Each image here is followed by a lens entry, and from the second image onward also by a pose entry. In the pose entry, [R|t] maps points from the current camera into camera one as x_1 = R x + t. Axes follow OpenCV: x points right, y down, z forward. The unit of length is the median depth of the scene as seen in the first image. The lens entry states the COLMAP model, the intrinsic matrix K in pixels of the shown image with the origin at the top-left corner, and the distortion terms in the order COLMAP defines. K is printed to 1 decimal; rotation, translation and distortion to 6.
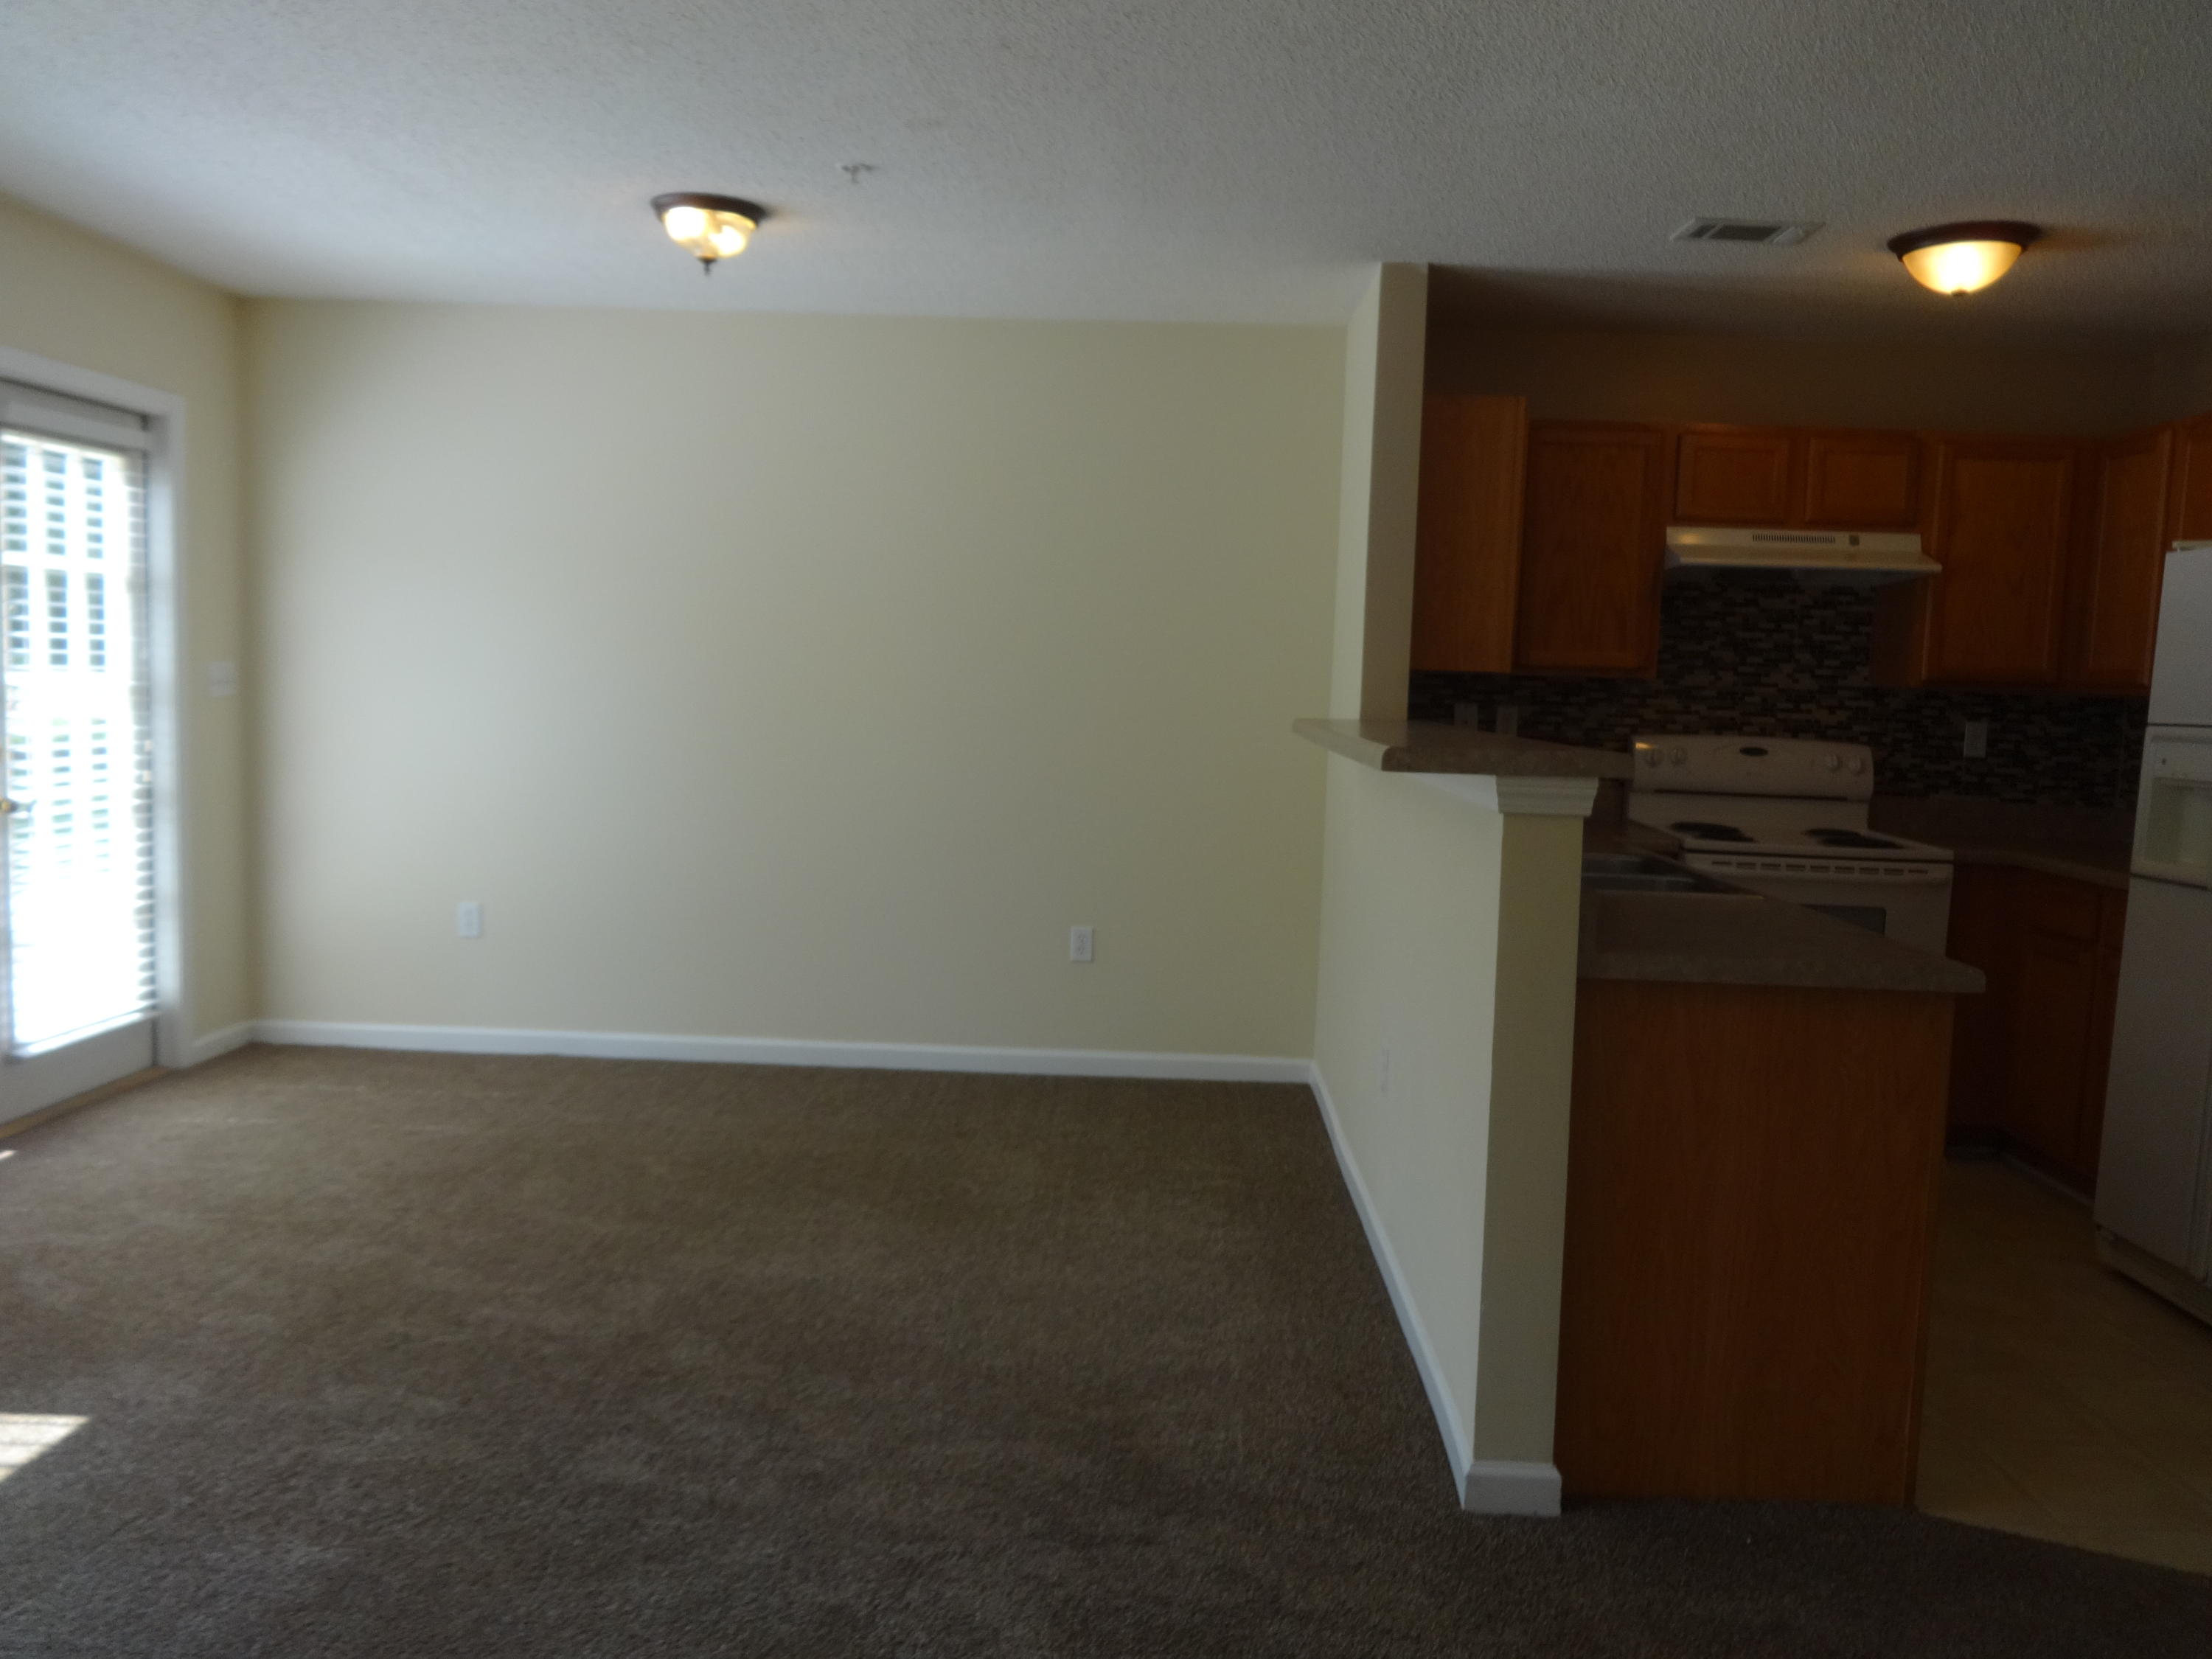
lens RADIAL K [[1639.7, 0, 1106.0], [0, 1639.7, 829.5], [0, 0, 1]] dist [-0.015606, 0.006552]
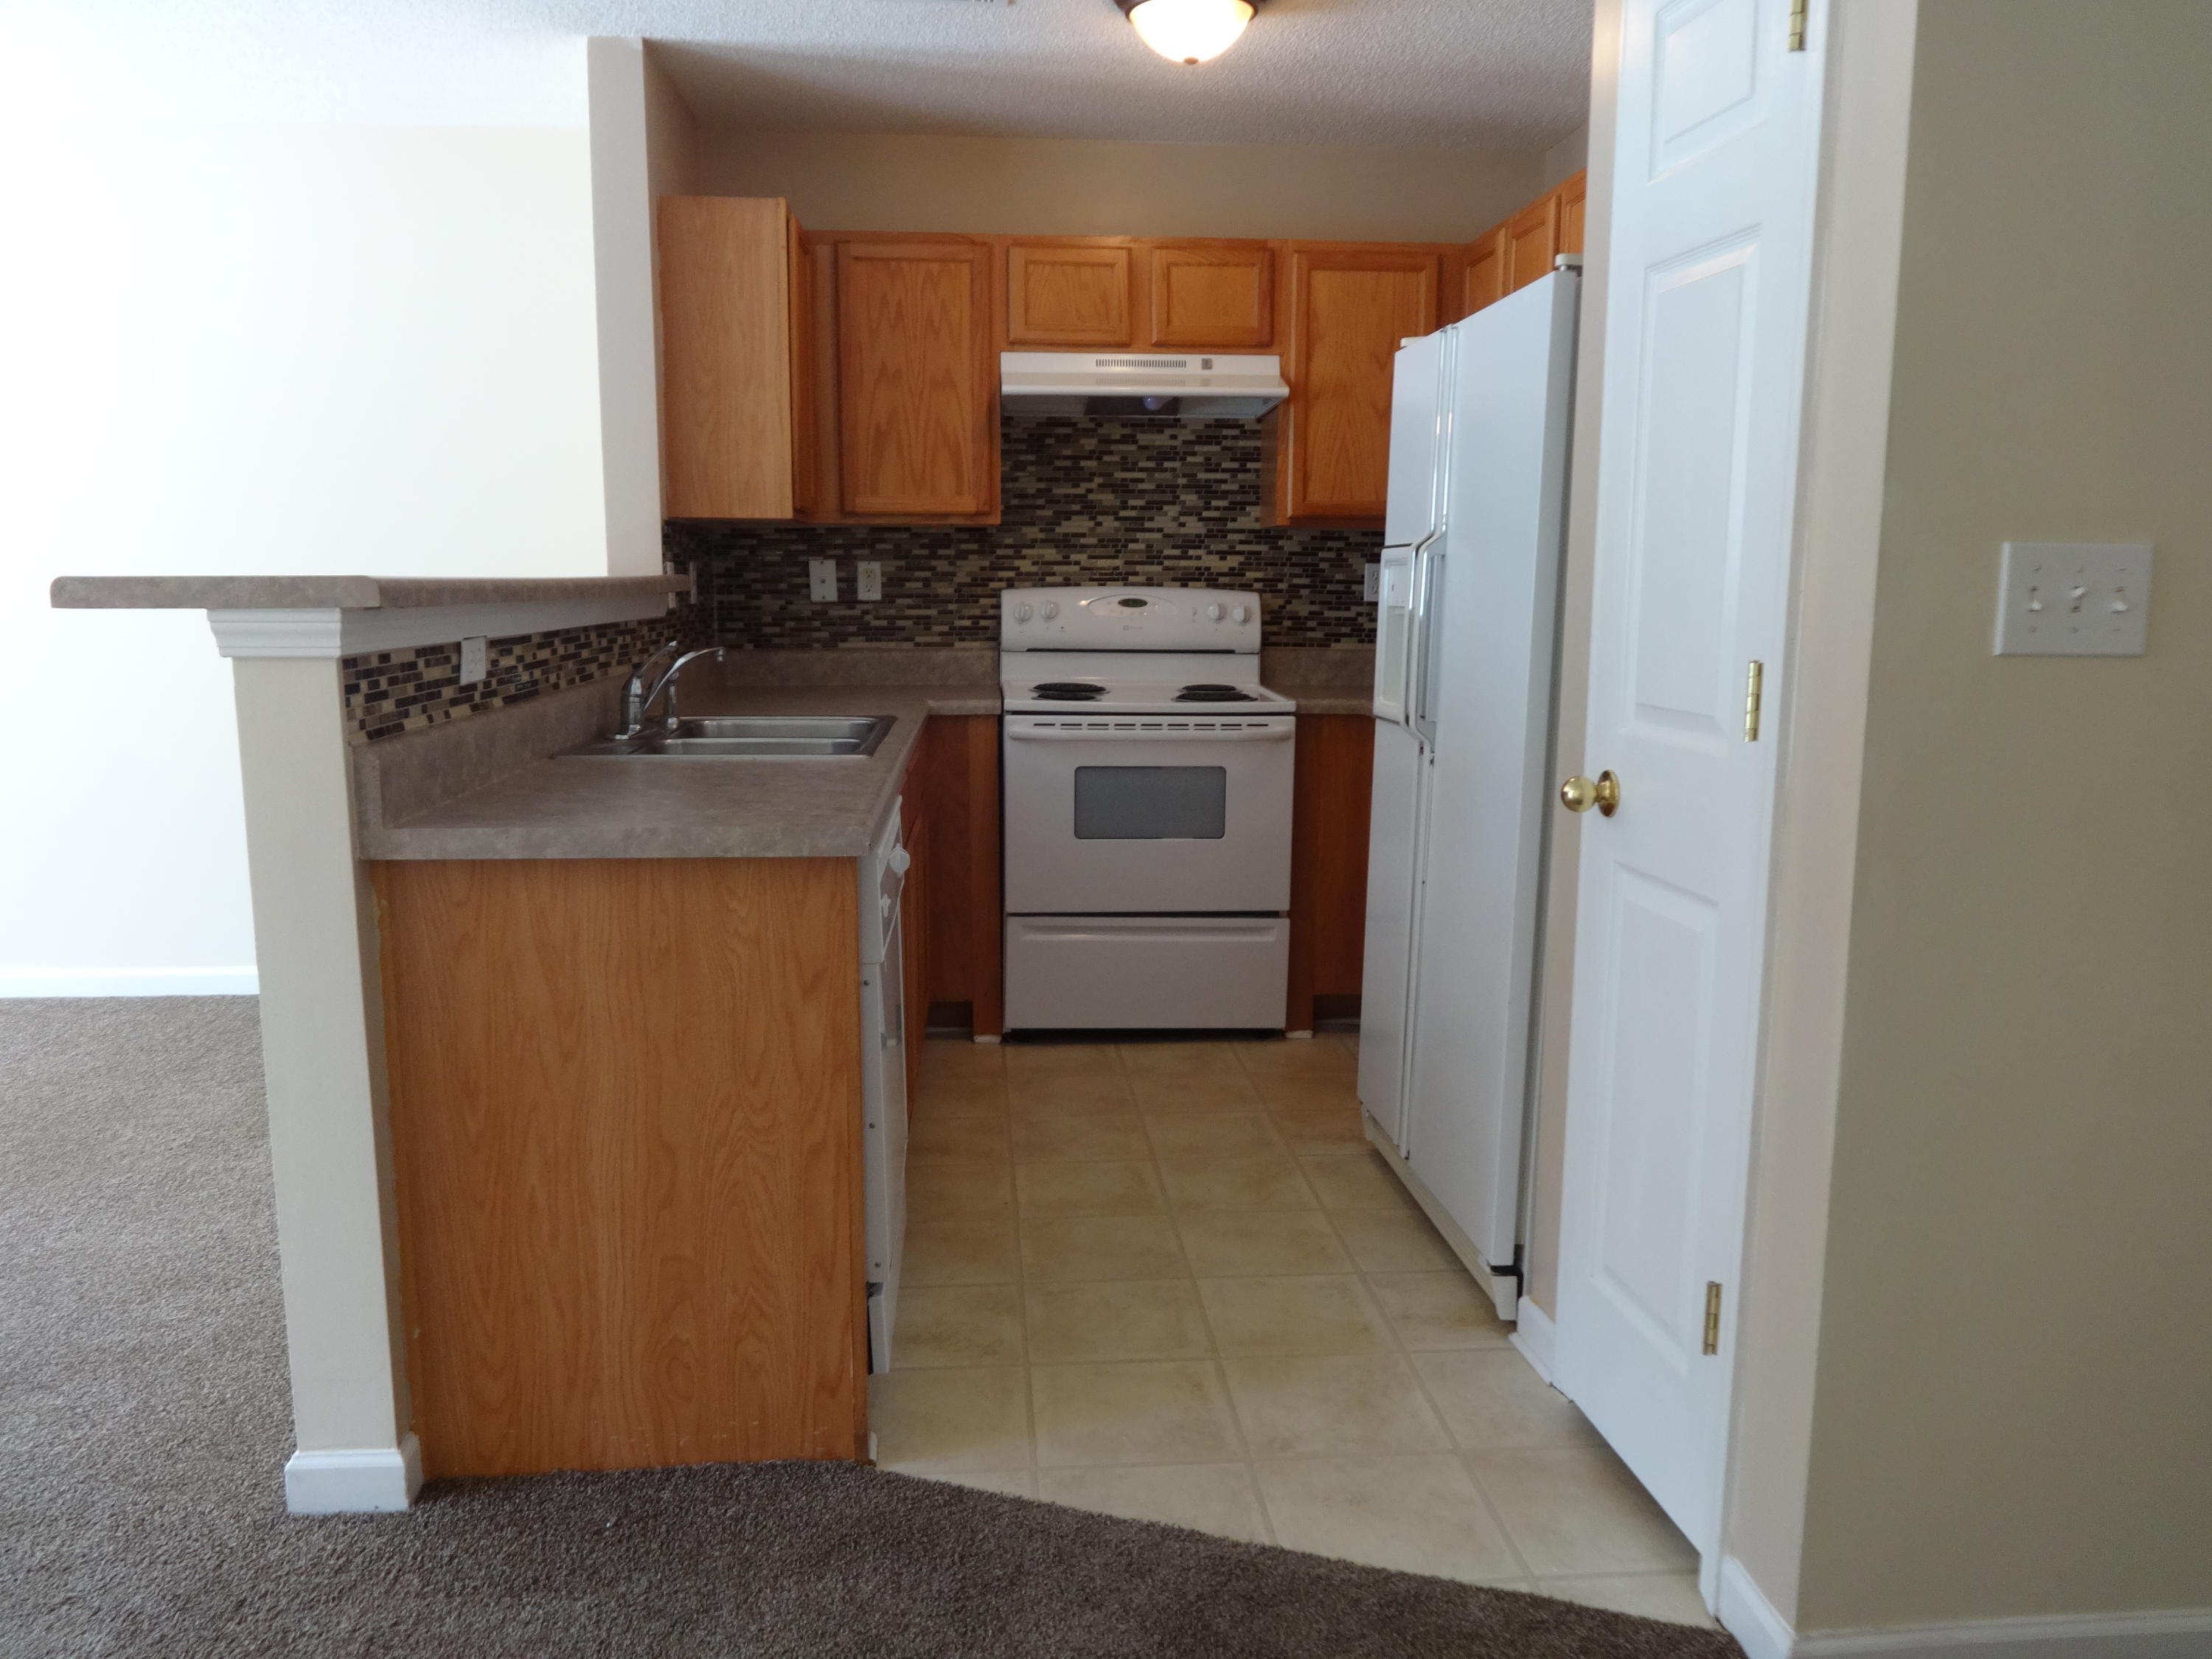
lens RADIAL K [[1633.0, 0, 1106.0], [0, 1633.0, 829.5], [0, 0, 1]] dist [-0.000301, 0.002071]
pose [[0.994183, -0.045100, 0.097804, 0.282781], [0.038792, 0.997100, 0.065470, 0.018319], [-0.100473, -0.061296, 0.993050, 0.082644]]
